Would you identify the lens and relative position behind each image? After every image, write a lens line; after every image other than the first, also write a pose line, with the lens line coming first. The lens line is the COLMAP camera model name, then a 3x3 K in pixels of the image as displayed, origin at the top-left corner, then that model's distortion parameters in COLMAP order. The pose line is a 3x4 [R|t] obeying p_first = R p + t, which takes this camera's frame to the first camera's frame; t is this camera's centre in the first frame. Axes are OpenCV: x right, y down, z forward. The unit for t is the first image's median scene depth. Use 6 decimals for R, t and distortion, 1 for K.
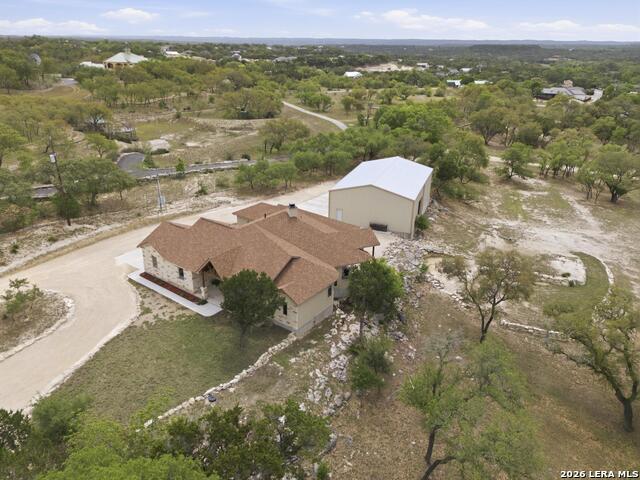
lens RADIAL K [[470.2, 0, 320.8], [0, 470.2, 239.7], [0, 0, 1]] dist [0.053743, -0.023338]
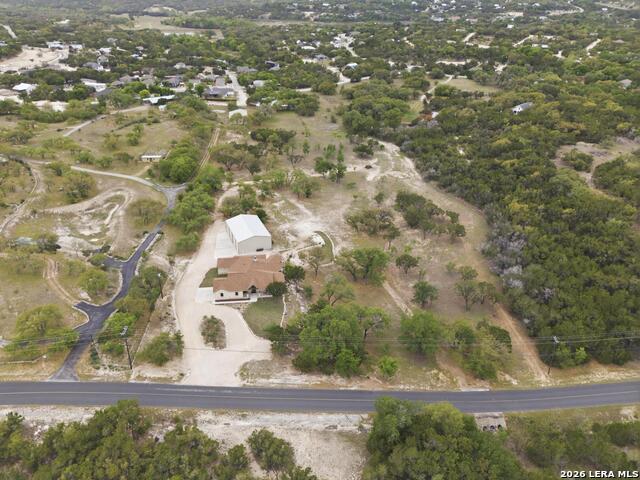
lens RADIAL K [[470.2, 0, 318.2], [0, 470.2, 240.8], [0, 0, 1]] dist [0.053743, -0.023338]
pose [[0.727621, -0.347432, 0.591489, -1.027742], [0.270510, 0.937704, 0.218025, -0.491808], [-0.630390, 0.001364, 0.776277, -1.059473]]
